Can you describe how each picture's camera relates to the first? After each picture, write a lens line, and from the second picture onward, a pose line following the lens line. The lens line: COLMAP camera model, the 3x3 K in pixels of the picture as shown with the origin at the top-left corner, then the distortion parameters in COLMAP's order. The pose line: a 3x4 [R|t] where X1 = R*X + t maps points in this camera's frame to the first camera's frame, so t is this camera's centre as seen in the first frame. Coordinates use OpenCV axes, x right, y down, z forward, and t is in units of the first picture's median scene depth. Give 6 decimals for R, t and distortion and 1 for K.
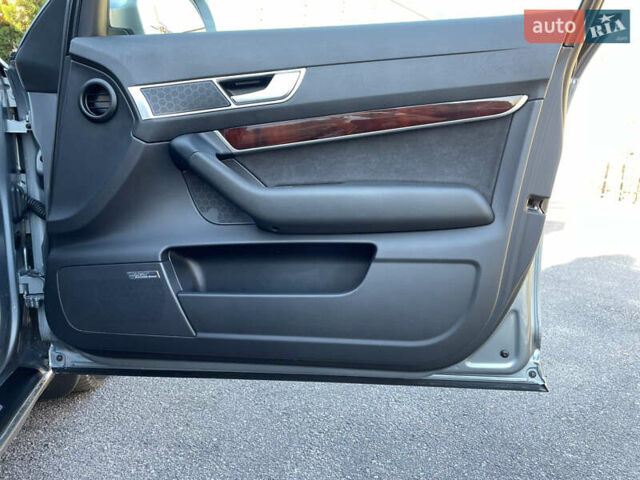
lens RADIAL K [[509.0, 0, 317.7], [0, 509.0, 240.7], [0, 0, 1]] dist [0.108175, -0.129158]
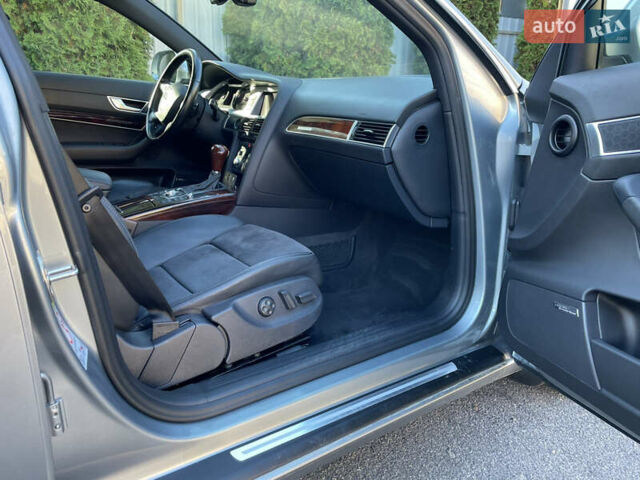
lens RADIAL K [[509.0, 0, 317.7], [0, 509.0, 240.7], [0, 0, 1]] dist [0.108175, -0.129158]
pose [[0.380621, 0.212777, -0.899918, 0.365599], [-0.162750, 0.973391, 0.161314, -0.148222], [0.910297, 0.085062, 0.405123, 0.139334]]
